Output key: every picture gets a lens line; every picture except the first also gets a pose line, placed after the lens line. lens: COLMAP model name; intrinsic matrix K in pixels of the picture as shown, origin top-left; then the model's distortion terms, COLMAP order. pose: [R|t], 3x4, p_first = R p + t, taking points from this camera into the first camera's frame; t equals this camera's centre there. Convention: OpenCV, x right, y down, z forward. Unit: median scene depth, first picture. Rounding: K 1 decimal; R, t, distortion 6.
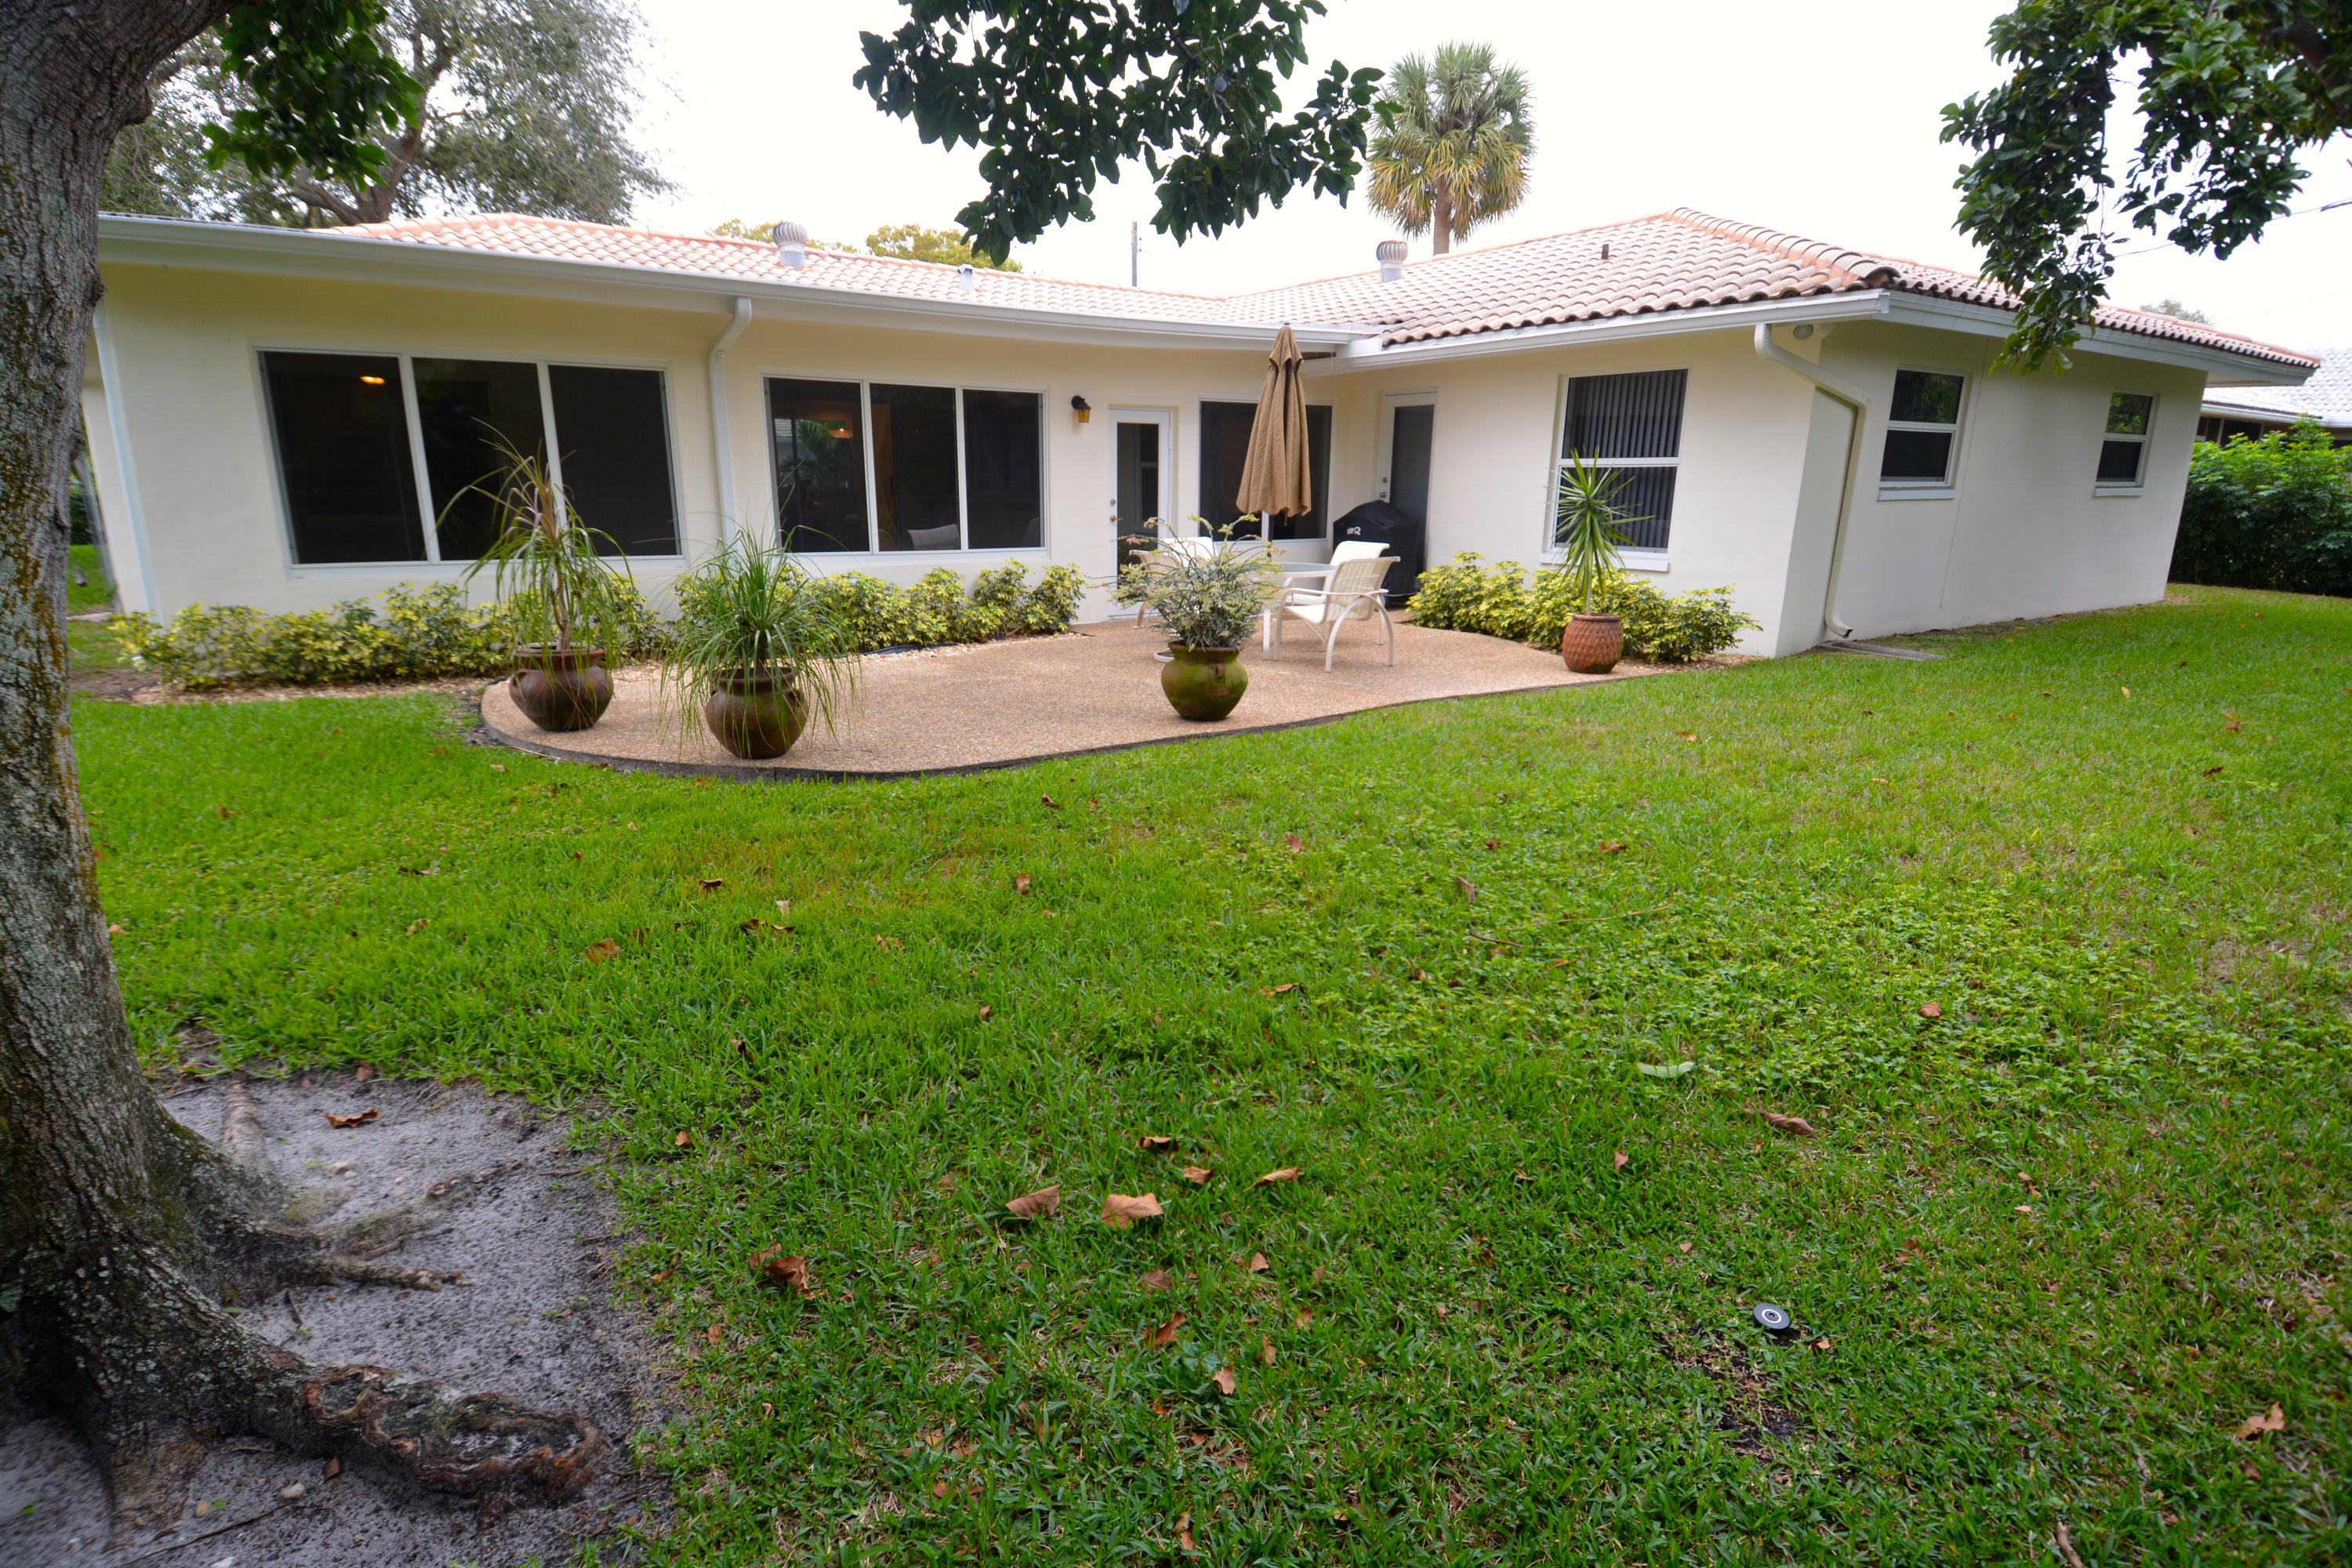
lens RADIAL K [[1216.3, 0, 1155.0], [0, 1216.3, 805.6], [0, 0, 1]] dist [0.061460, -0.067000]
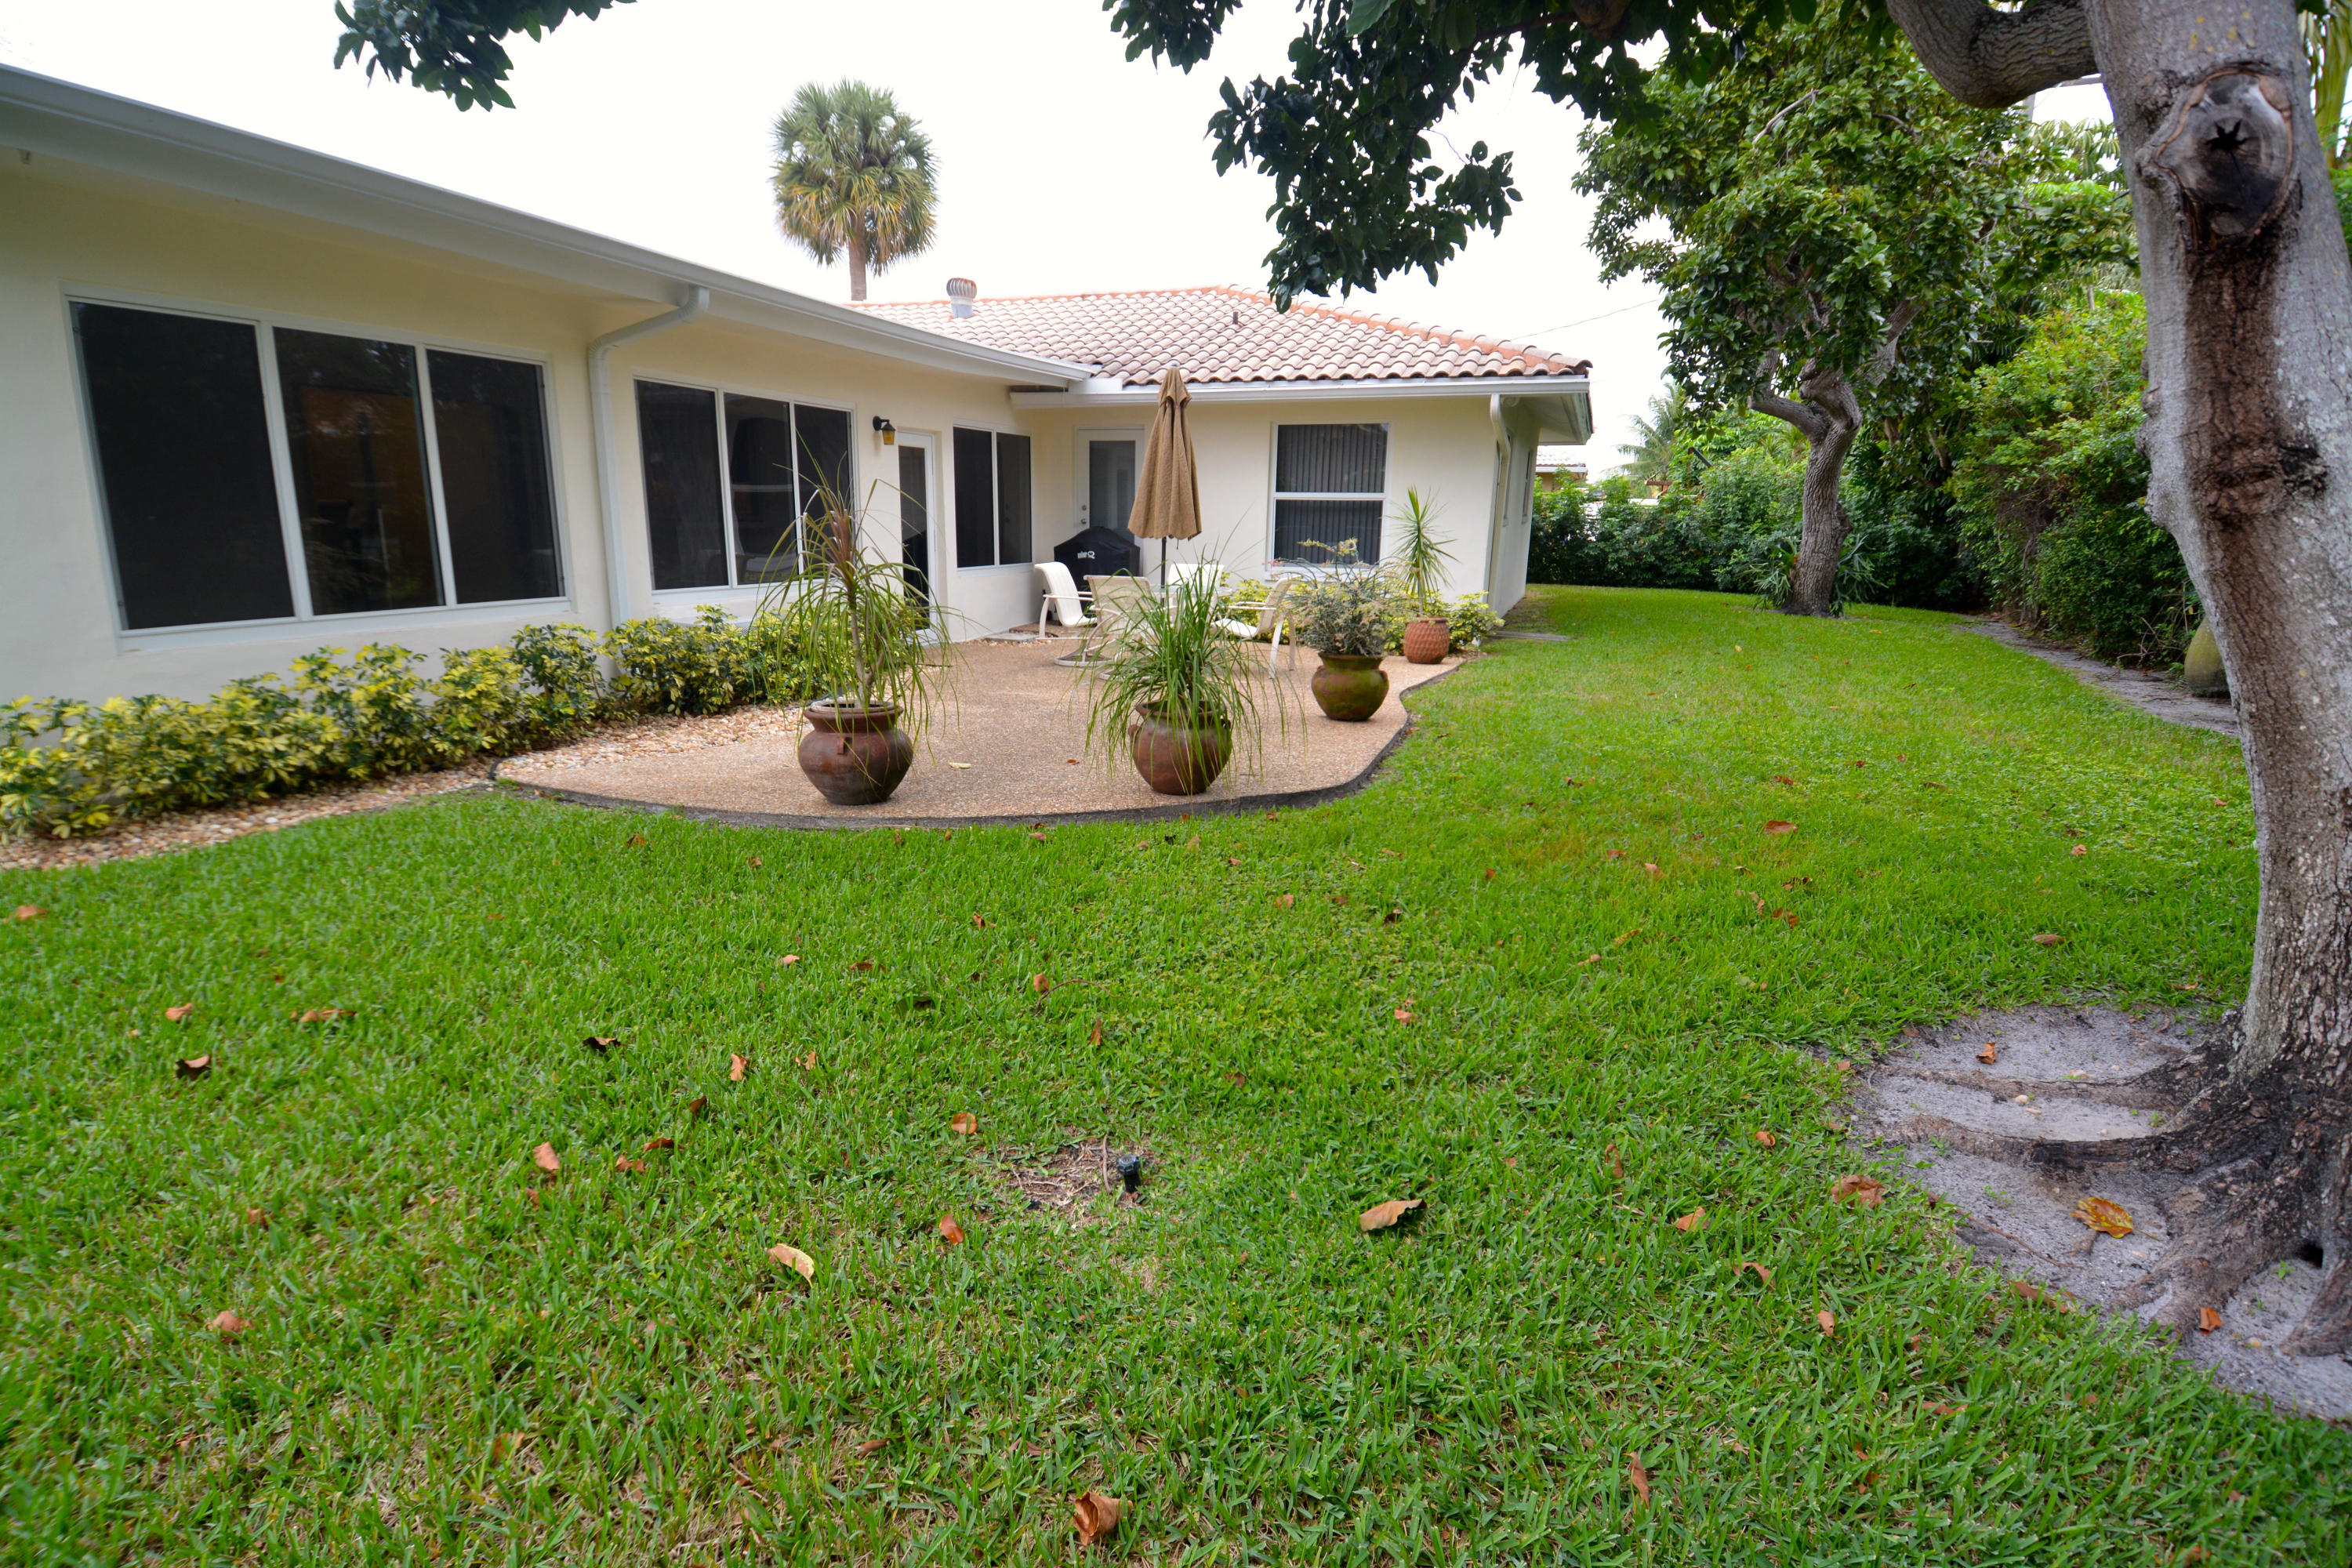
lens RADIAL K [[1216.3, 0, 1155.0], [0, 1216.3, 805.6], [0, 0, 1]] dist [0.061460, -0.067000]
pose [[0.805626, -0.134023, 0.577066, -0.543142], [0.144450, 0.989114, 0.028057, -0.036335], [-0.574544, 0.060754, 0.816215, 0.134885]]
